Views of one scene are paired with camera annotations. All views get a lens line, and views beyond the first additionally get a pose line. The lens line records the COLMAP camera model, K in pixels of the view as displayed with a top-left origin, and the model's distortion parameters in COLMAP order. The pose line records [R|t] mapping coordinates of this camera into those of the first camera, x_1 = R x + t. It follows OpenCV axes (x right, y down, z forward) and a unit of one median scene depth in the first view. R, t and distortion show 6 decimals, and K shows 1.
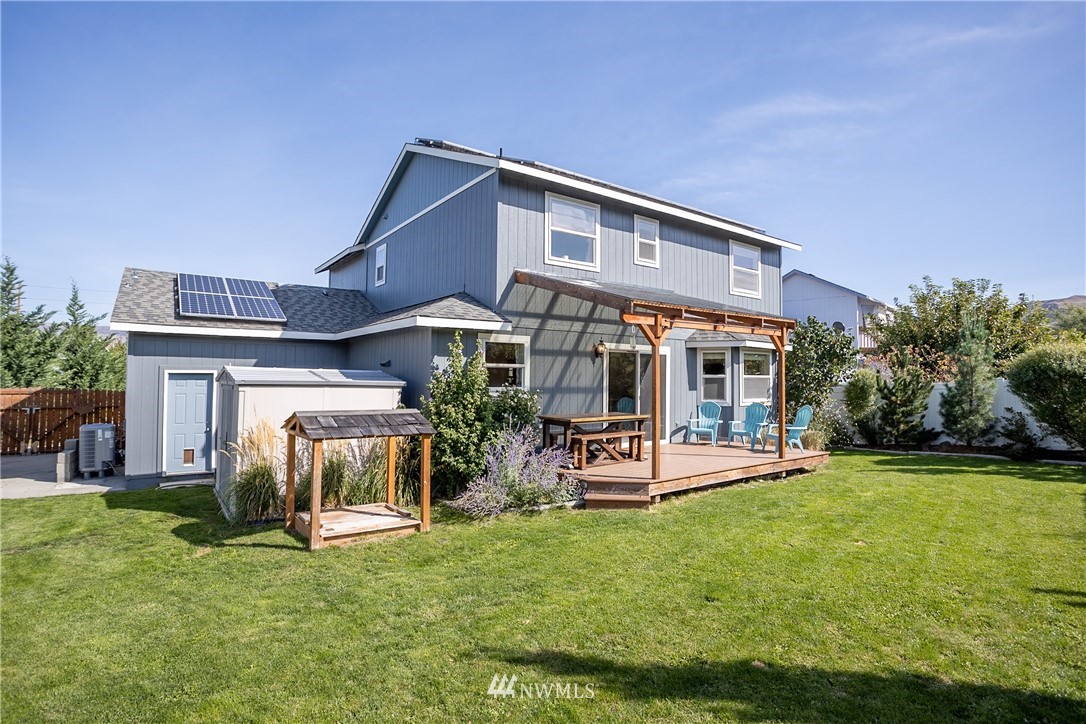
lens RADIAL K [[558.7, 0, 544.7], [0, 558.7, 360.1], [0, 0, 1]] dist [-0.058720, 0.017072]
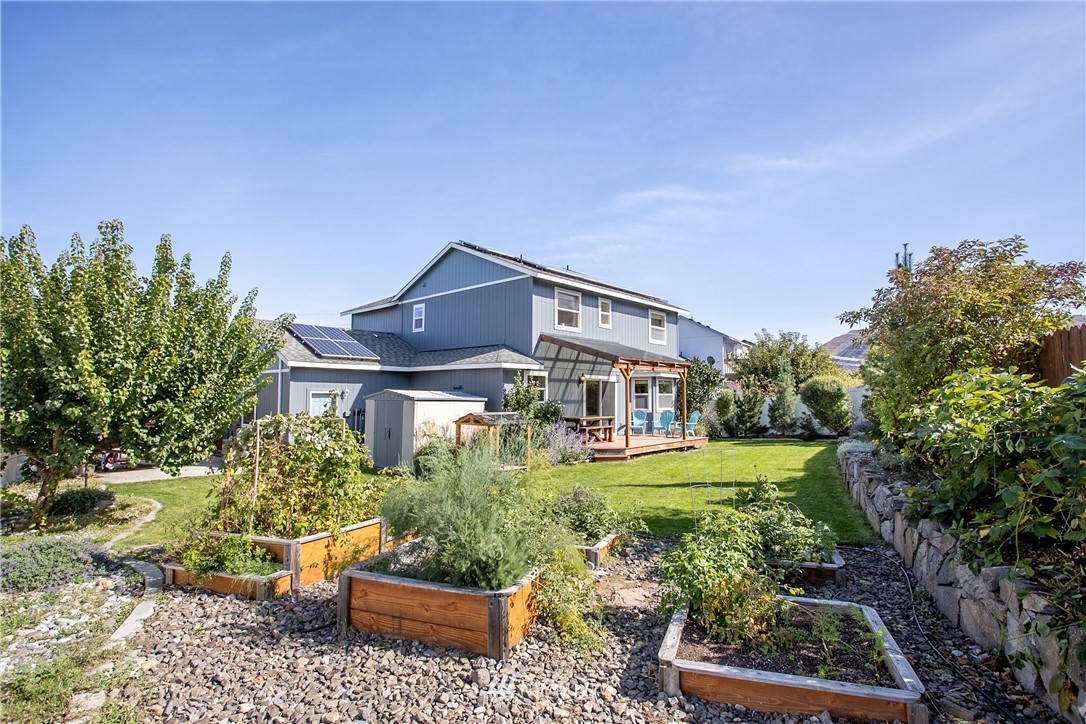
lens RADIAL K [[558.7, 0, 551.0], [0, 558.7, 358.8], [0, 0, 1]] dist [-0.058720, 0.017072]
pose [[0.976582, 0.010398, 0.214892, -0.339164], [-0.002921, 0.999380, -0.035083, -0.018895], [-0.215124, 0.033633, 0.976007, -0.600632]]
